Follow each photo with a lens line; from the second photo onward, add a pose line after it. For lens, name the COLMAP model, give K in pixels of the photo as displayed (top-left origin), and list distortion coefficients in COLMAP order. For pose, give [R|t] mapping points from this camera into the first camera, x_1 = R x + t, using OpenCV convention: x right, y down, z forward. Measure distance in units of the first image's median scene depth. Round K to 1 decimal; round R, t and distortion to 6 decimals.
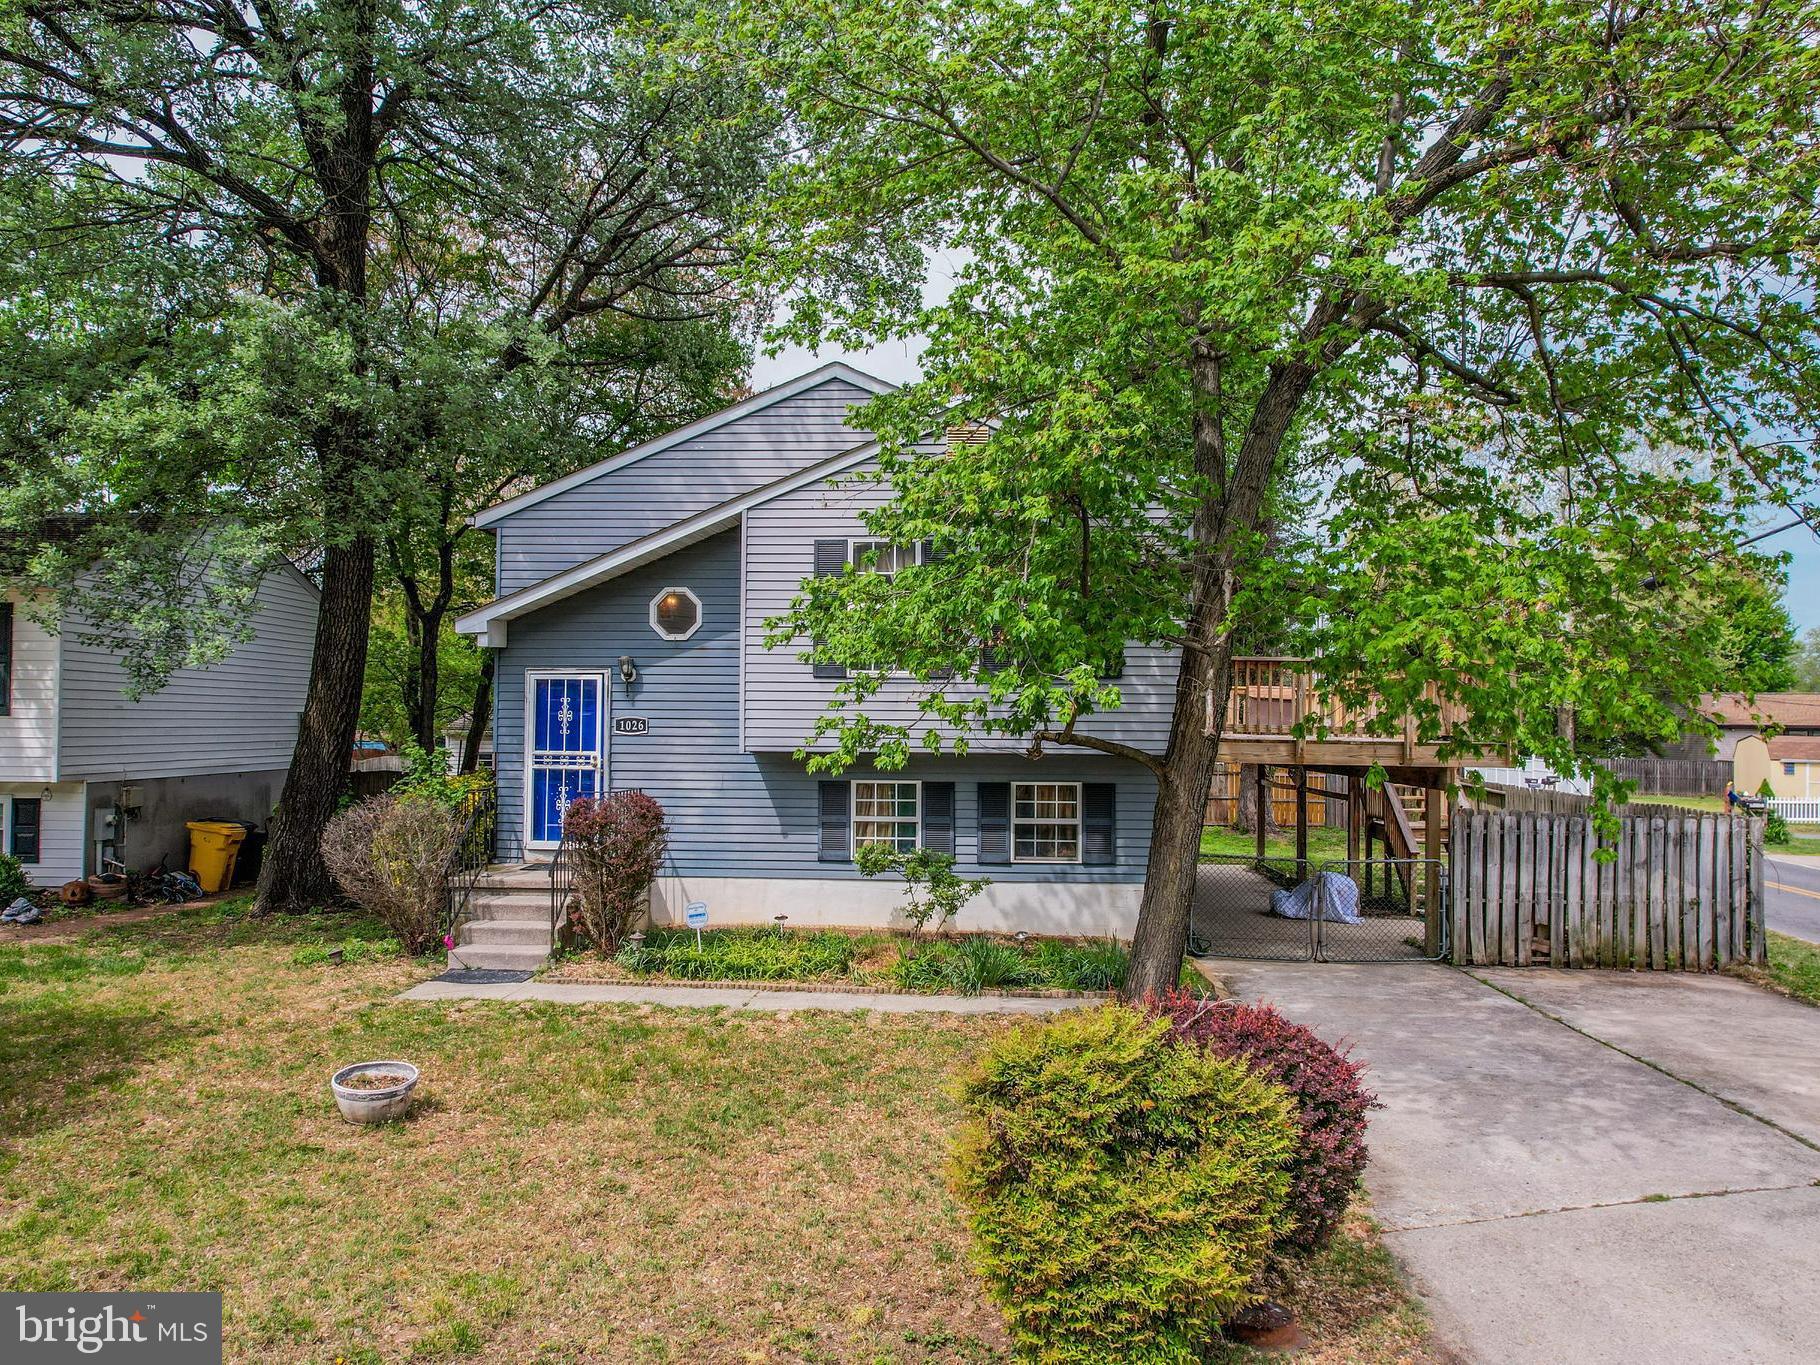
lens RADIAL K [[1286.4, 0, 911.7], [0, 1286.4, 684.7], [0, 0, 1]] dist [-0.036307, 0.000496]
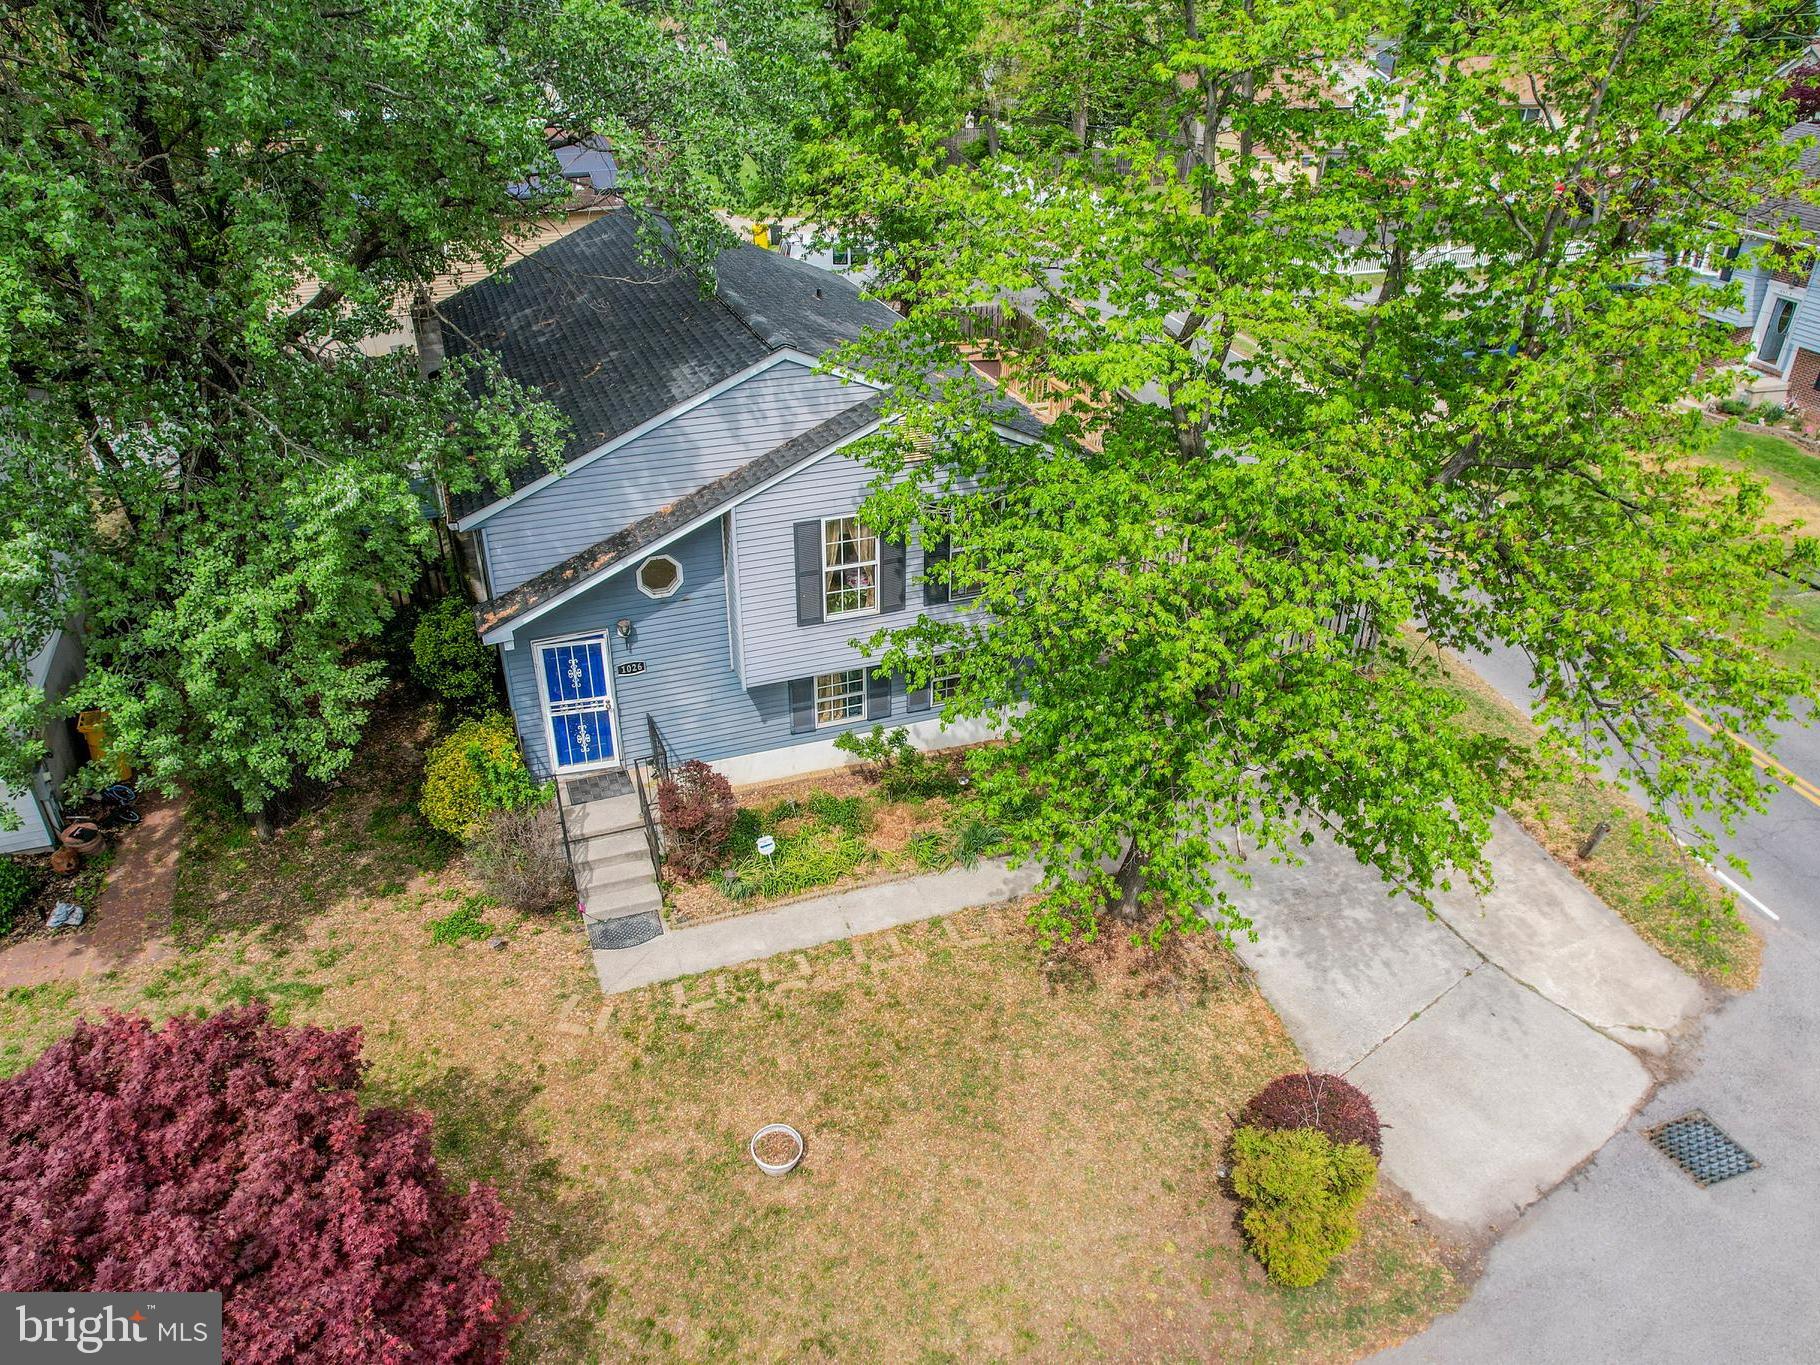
lens RADIAL K [[1286.4, 0, 906.9], [0, 1286.4, 680.9], [0, 0, 1]] dist [-0.036307, 0.000496]
pose [[0.921043, -0.199375, 0.334557, -0.383640], [-0.002557, 0.855915, 0.517111, -0.570669], [-0.389452, -0.477137, 0.787825, -0.032061]]
